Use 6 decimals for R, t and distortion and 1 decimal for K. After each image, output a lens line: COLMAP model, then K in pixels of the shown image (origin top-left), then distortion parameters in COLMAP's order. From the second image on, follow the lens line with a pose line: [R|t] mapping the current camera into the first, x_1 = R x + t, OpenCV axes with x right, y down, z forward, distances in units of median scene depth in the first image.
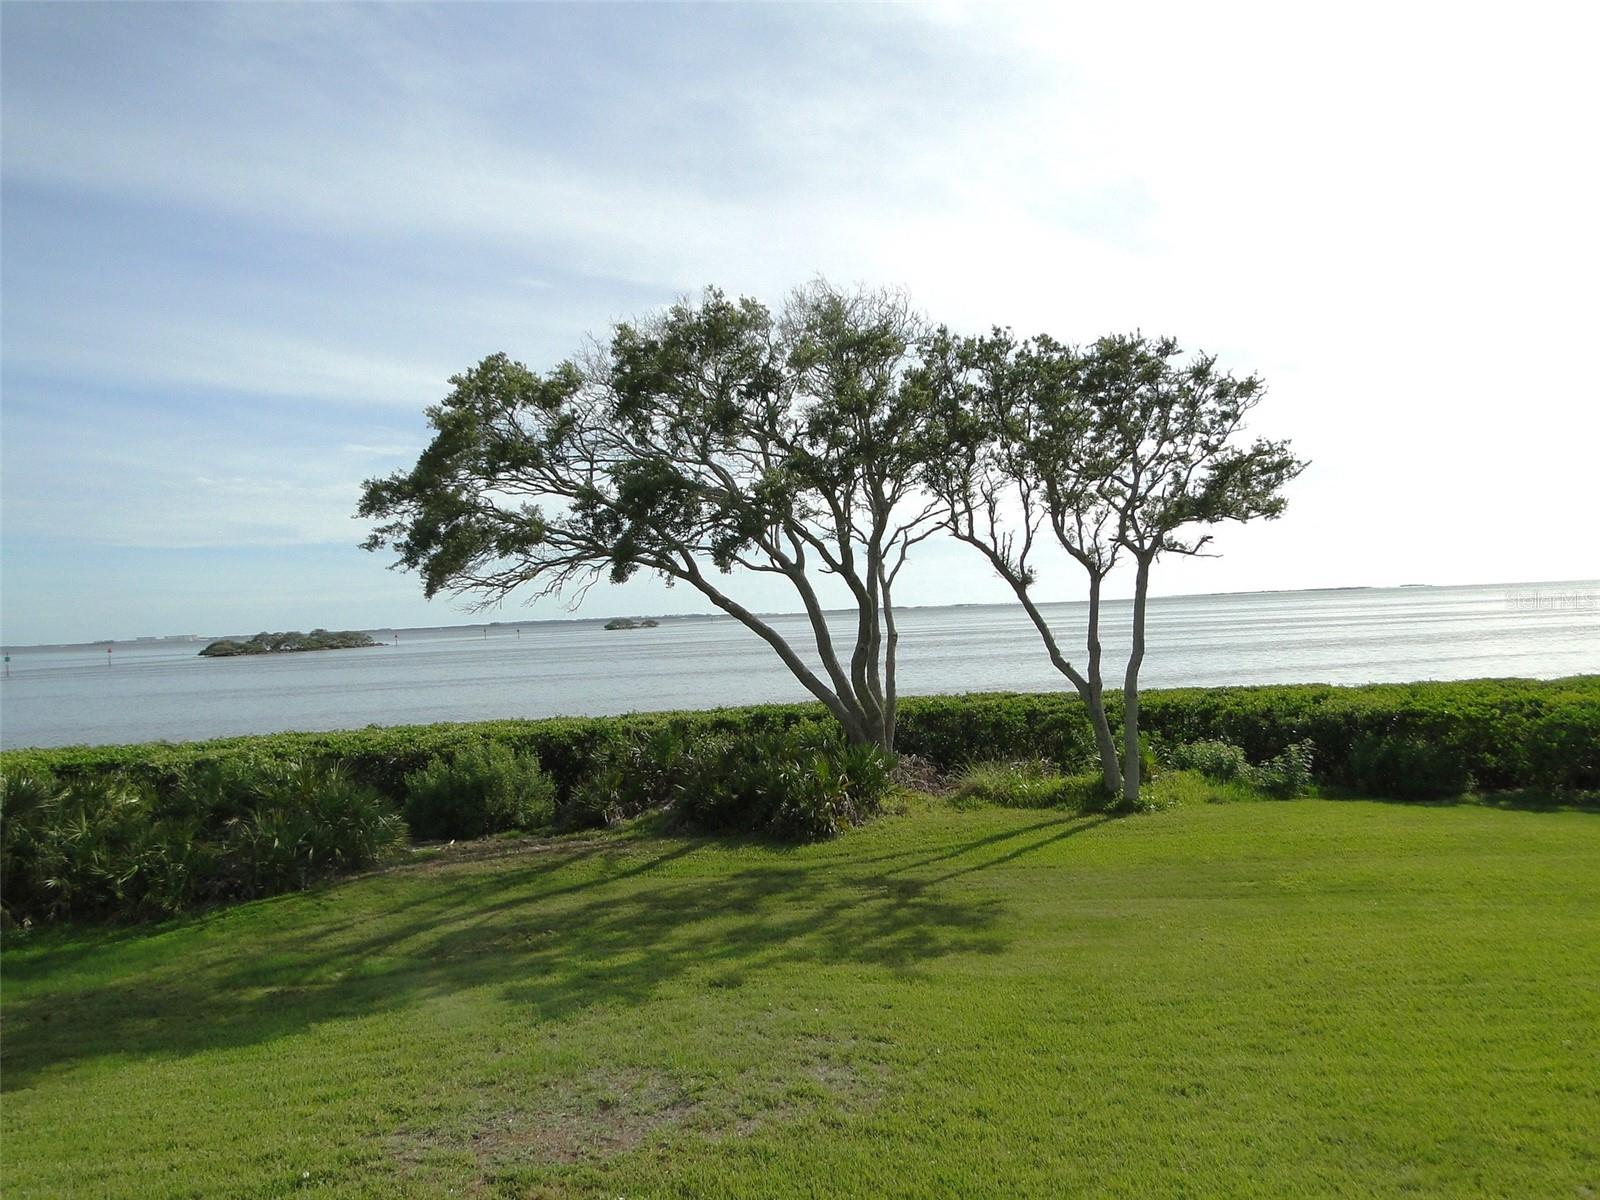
lens RADIAL K [[1315.0, 0, 800.0], [0, 1315.0, 600.0], [0, 0, 1]] dist [0.015171, -0.046893]
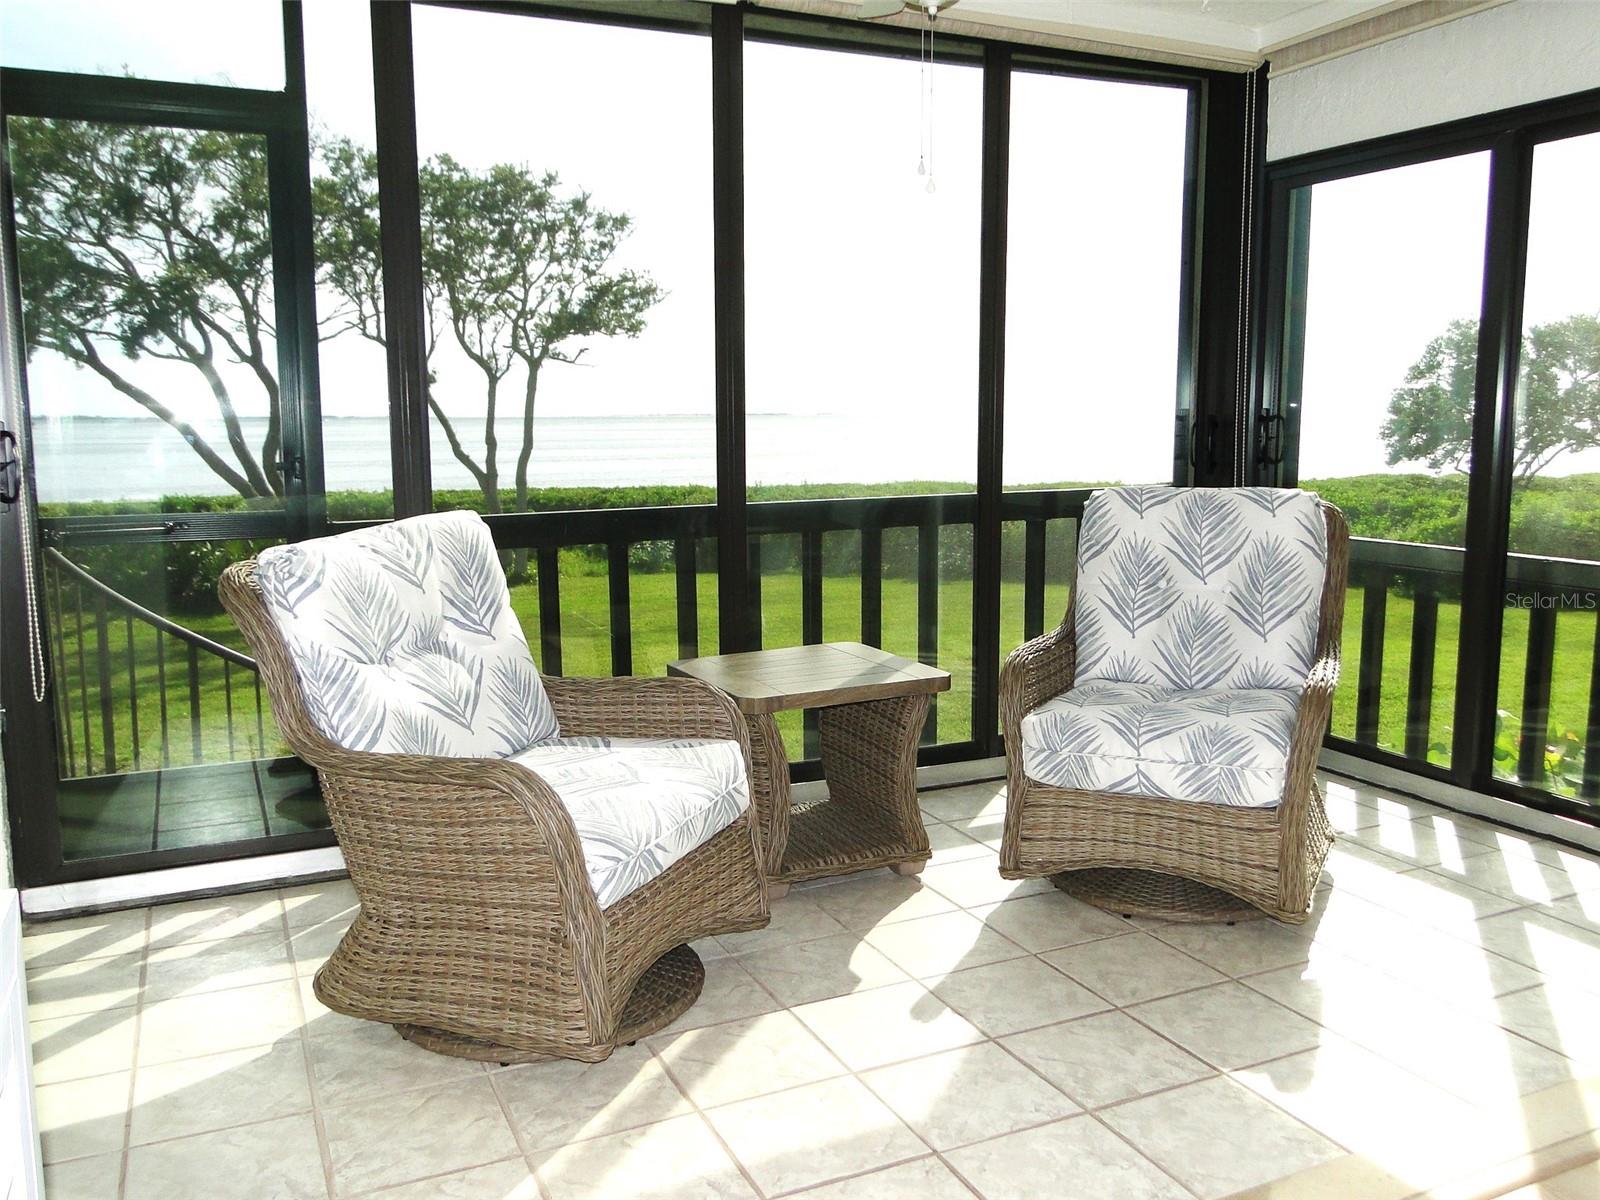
lens RADIAL K [[1315.0, 0, 800.0], [0, 1315.0, 600.0], [0, 0, 1]] dist [0.015171, -0.046893]
pose [[0.913122, -0.018286, 0.407276, 0.000132], [-0.036621, 0.991276, 0.126612, 0.018130], [-0.406038, -0.130527, 0.904487, -0.169892]]
